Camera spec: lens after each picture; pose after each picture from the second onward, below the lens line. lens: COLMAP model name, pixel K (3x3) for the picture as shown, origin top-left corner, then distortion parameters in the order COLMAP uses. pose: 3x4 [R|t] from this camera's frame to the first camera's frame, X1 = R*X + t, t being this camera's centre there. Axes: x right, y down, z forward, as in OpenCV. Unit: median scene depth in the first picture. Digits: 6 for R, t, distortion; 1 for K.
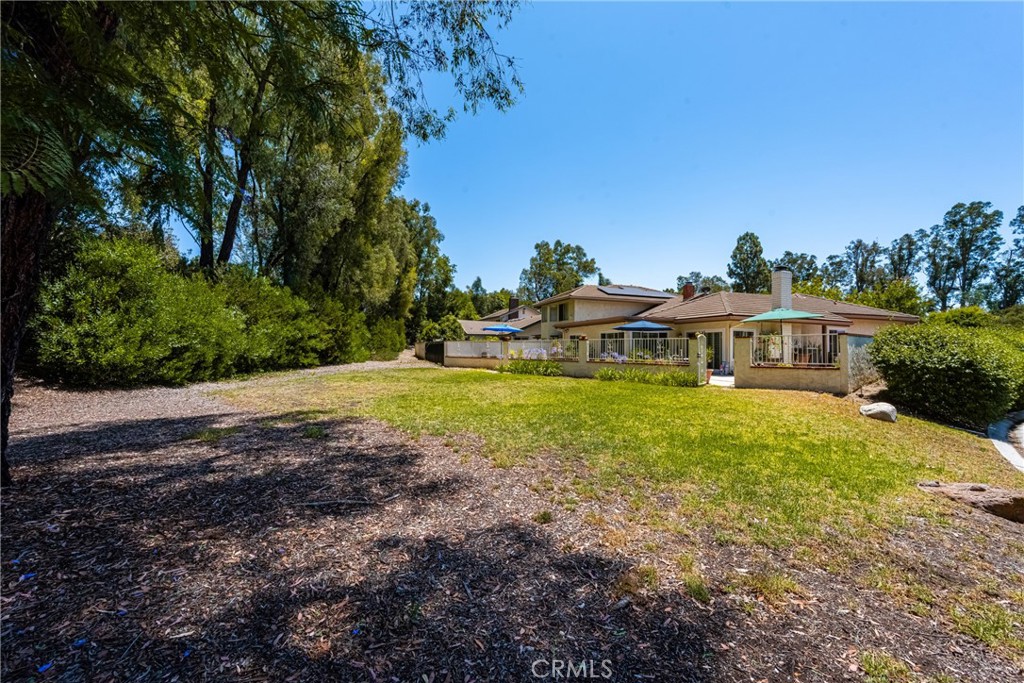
lens RADIAL K [[400.7, 0, 513.8], [0, 400.7, 345.1], [0, 0, 1]] dist [0.012804, 0.000136]
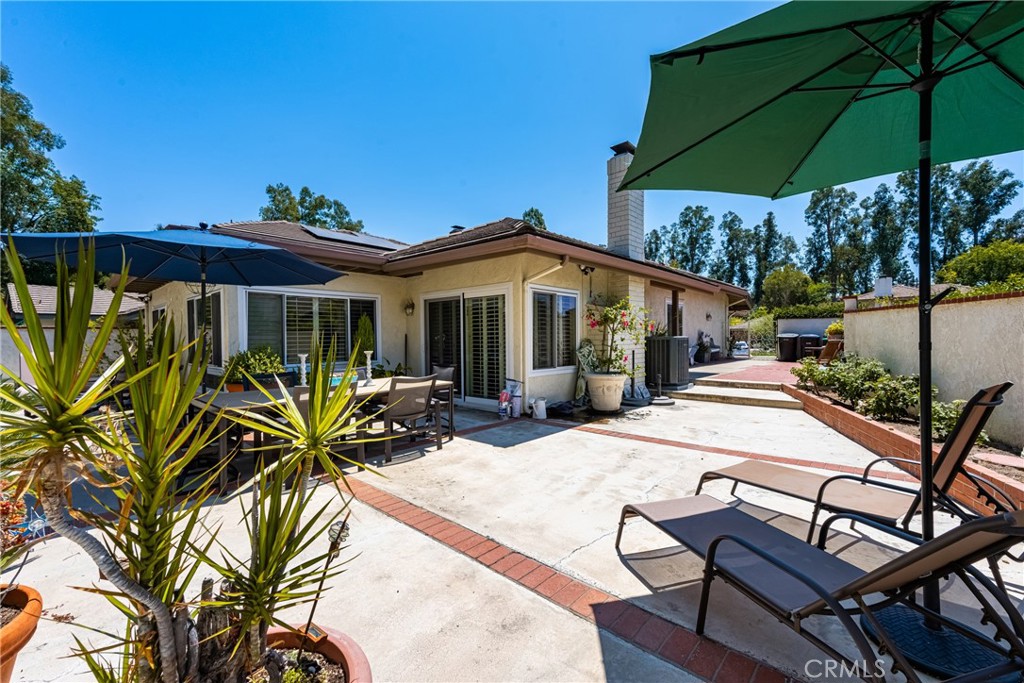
lens RADIAL K [[400.7, 0, 512.1], [0, 400.7, 338.0], [0, 0, 1]] dist [0.012804, 0.000136]
pose [[0.885787, -0.018992, 0.463704, 0.113851], [0.012241, 0.999771, 0.017564, -0.000470], [-0.463931, -0.009882, 0.885816, 0.216670]]
